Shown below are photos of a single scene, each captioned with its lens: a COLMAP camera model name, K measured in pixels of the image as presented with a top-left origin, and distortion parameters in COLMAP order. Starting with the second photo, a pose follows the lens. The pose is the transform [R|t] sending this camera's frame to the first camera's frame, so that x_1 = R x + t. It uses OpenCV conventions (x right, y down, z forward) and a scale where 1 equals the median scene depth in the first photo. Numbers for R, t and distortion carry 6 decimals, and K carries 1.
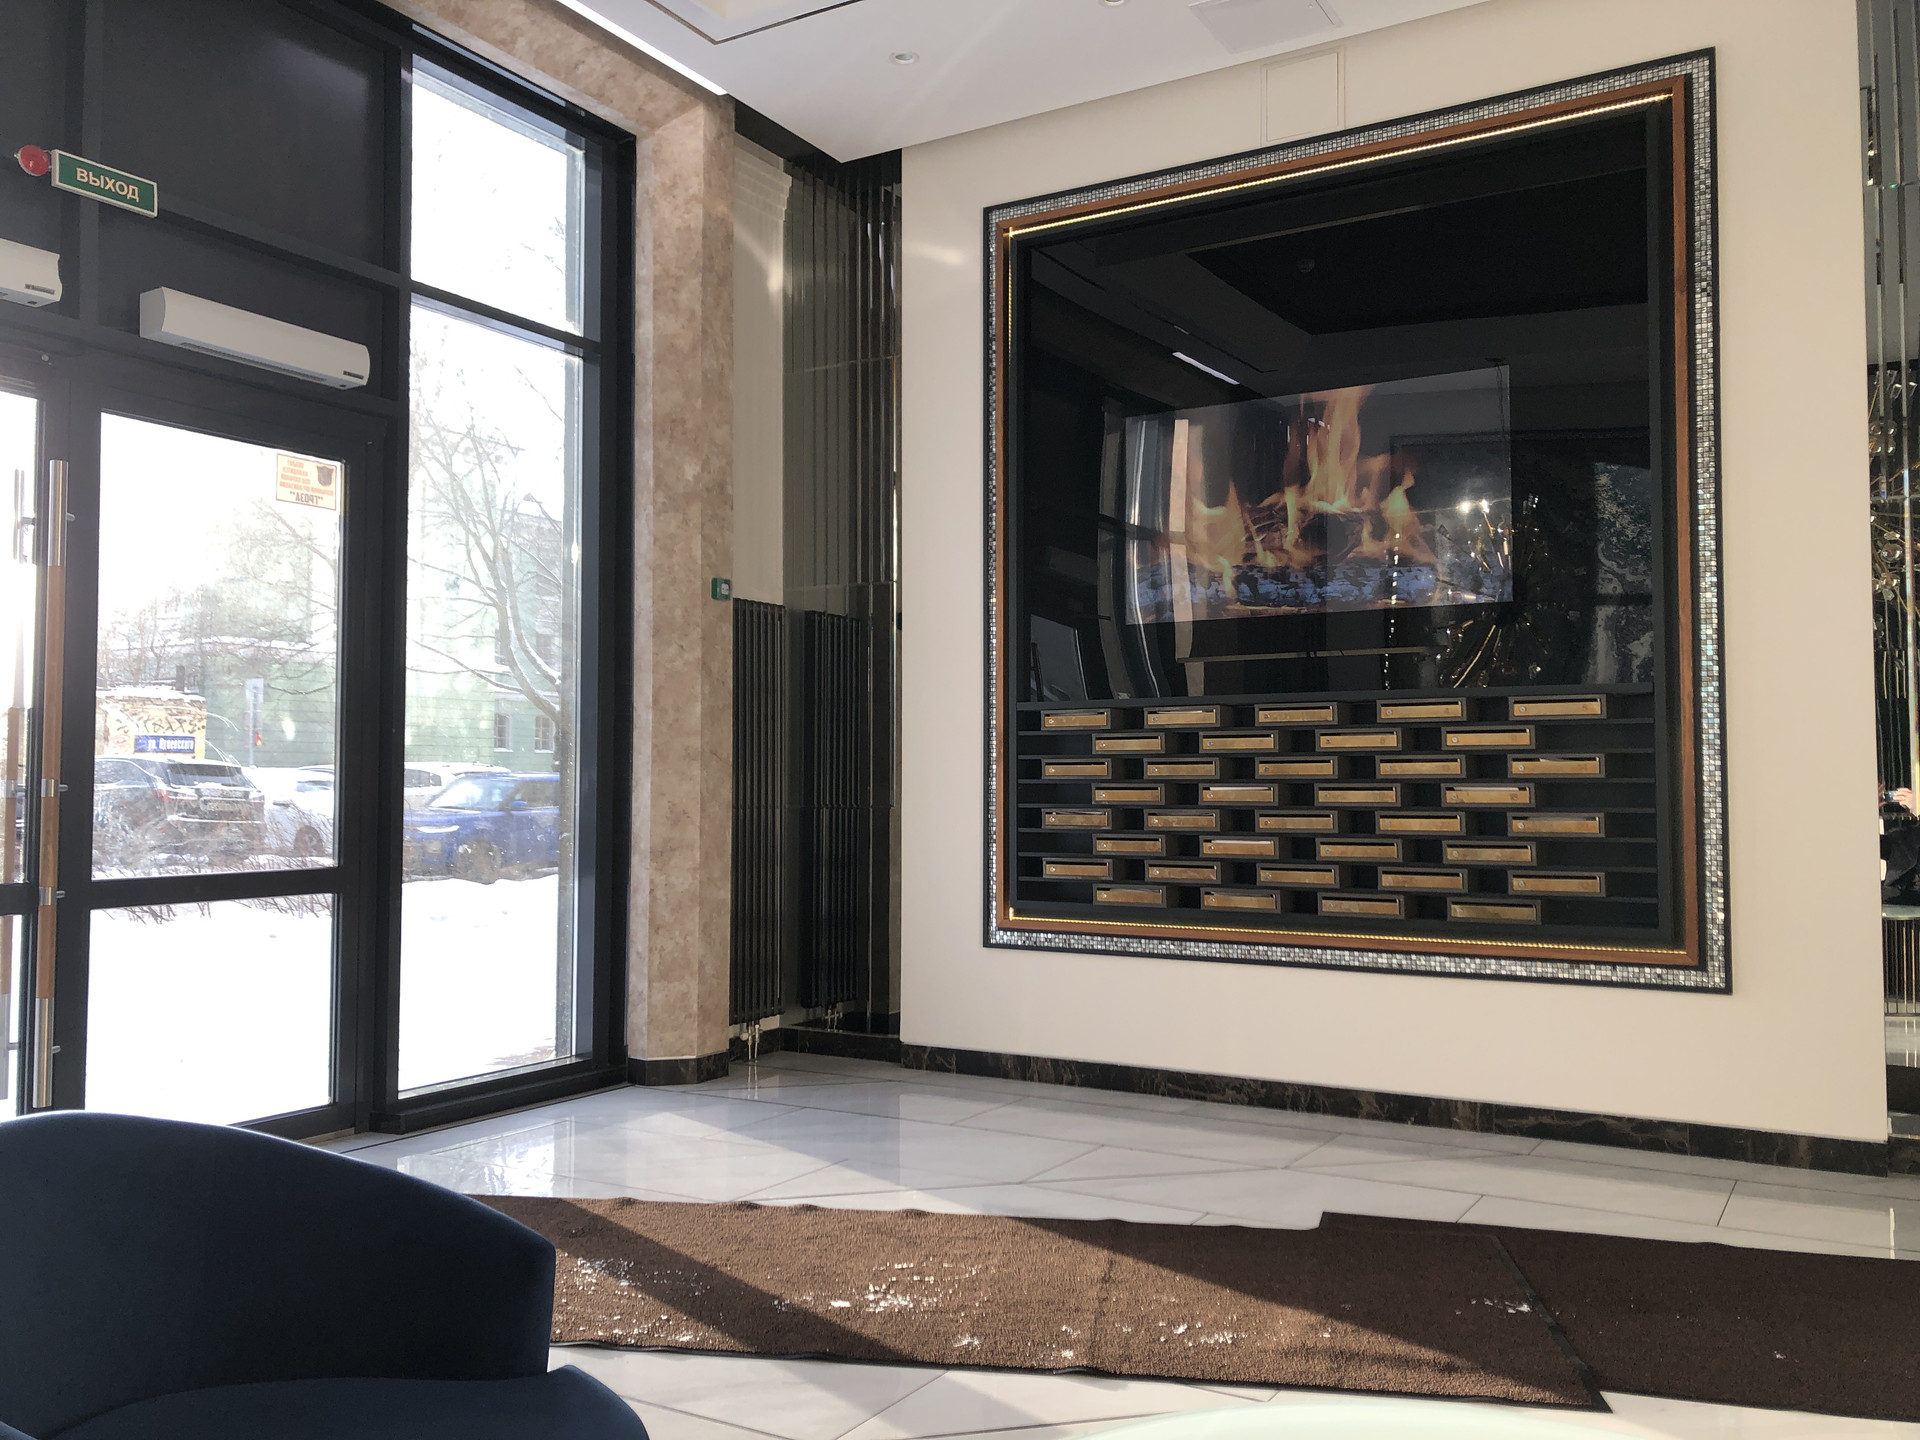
lens RADIAL K [[1560.4, 0, 967.8], [0, 1560.4, 731.5], [0, 0, 1]] dist [0.043998, -0.053497]
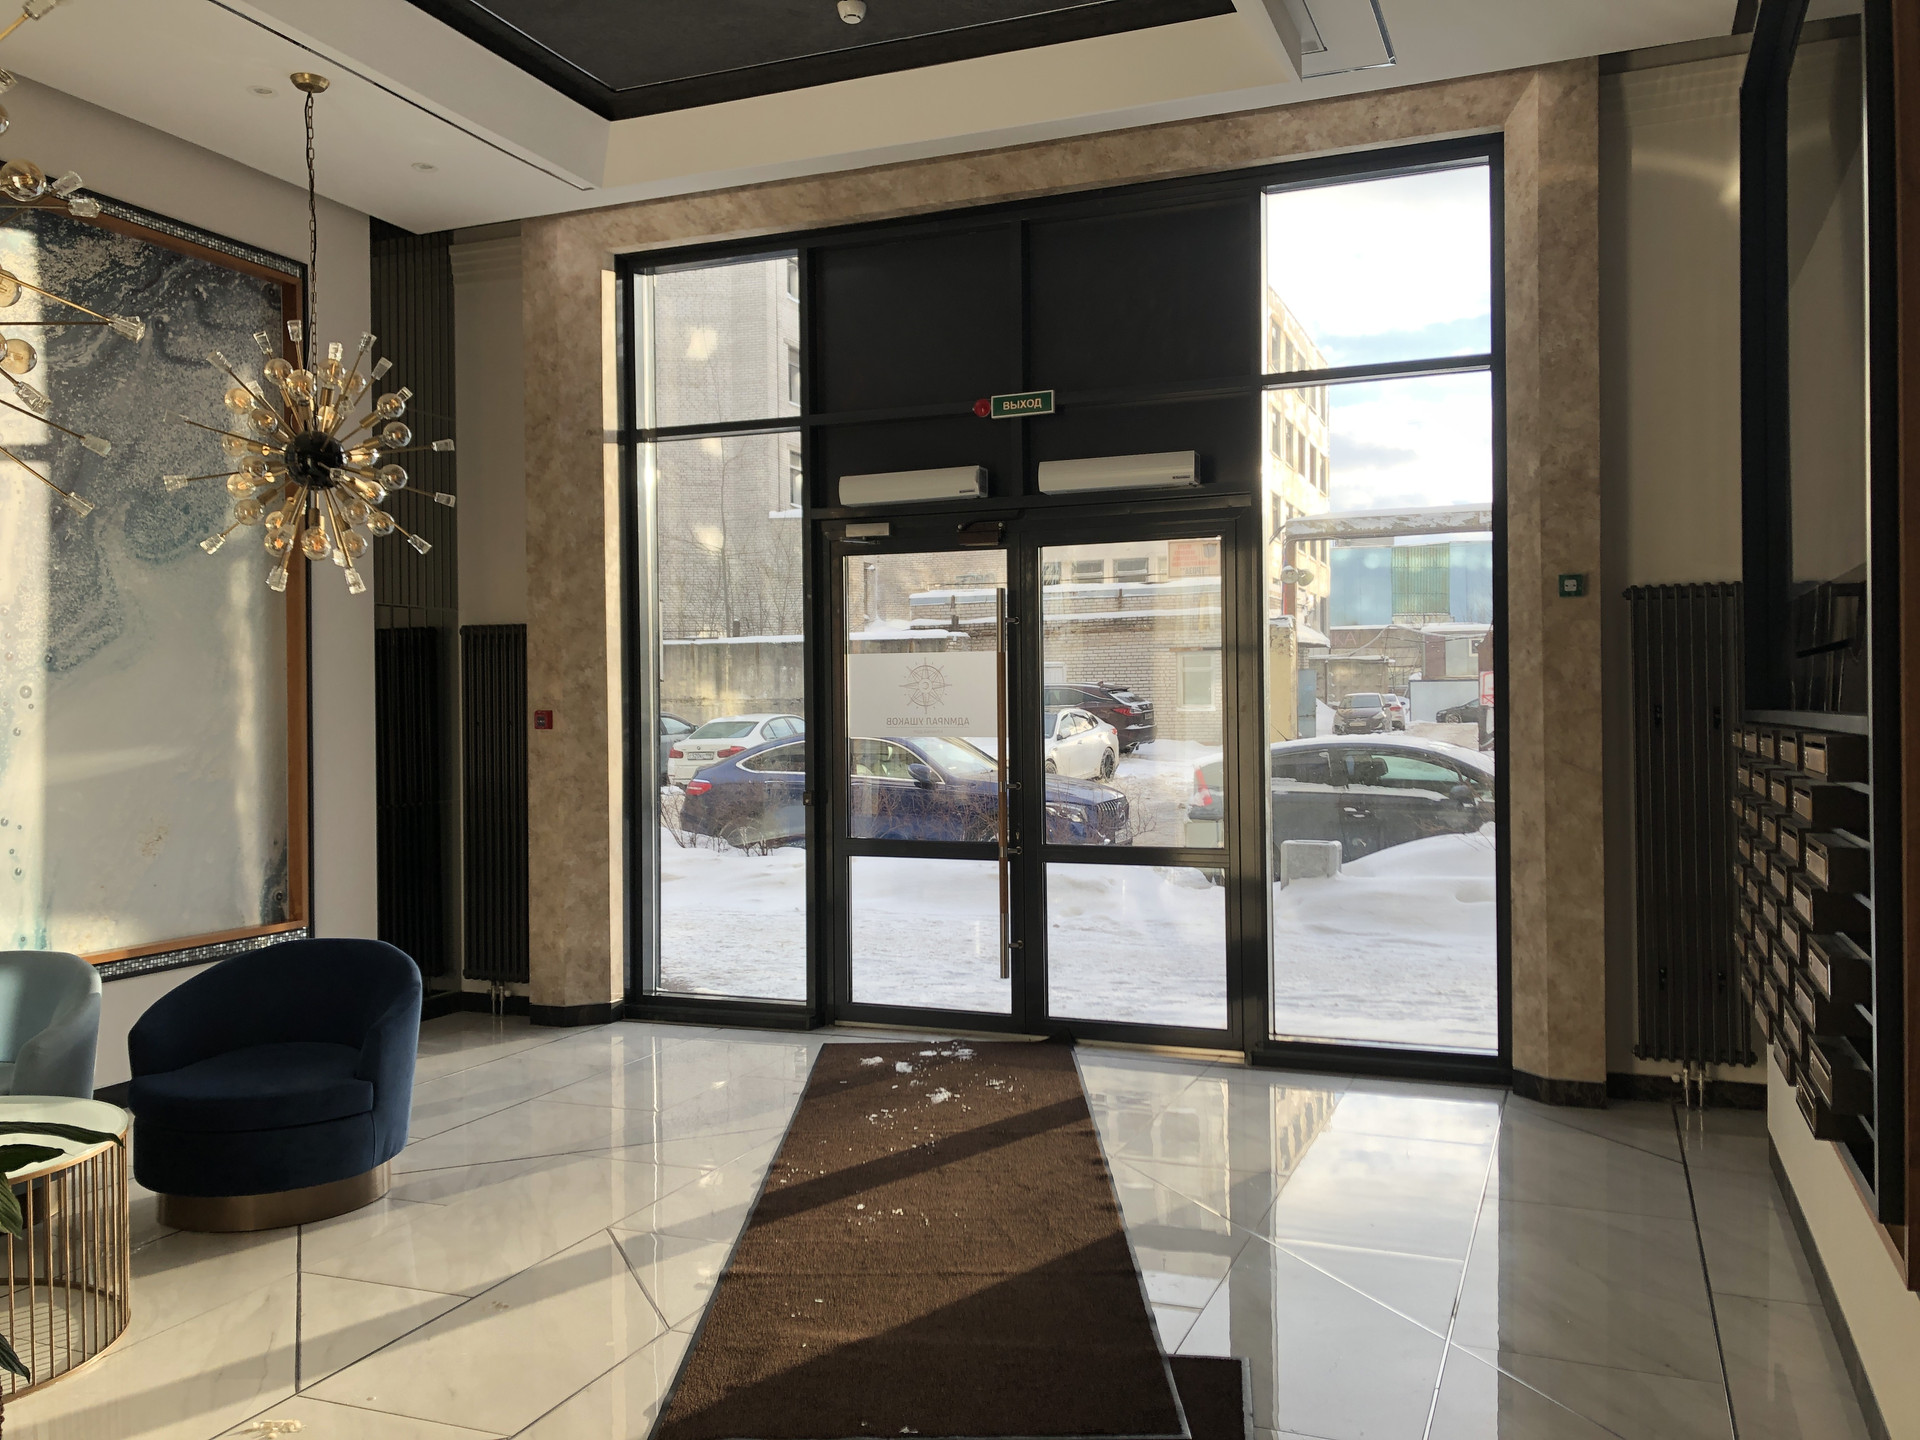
lens RADIAL K [[1560.4, 0, 972.7], [0, 1560.4, 716.9], [0, 0, 1]] dist [0.043998, -0.053497]
pose [[0.149174, 0.003669, -0.988804, 0.727964], [0.046815, 0.998846, 0.010769, -0.040737], [0.987702, -0.047897, 0.148830, 0.517855]]
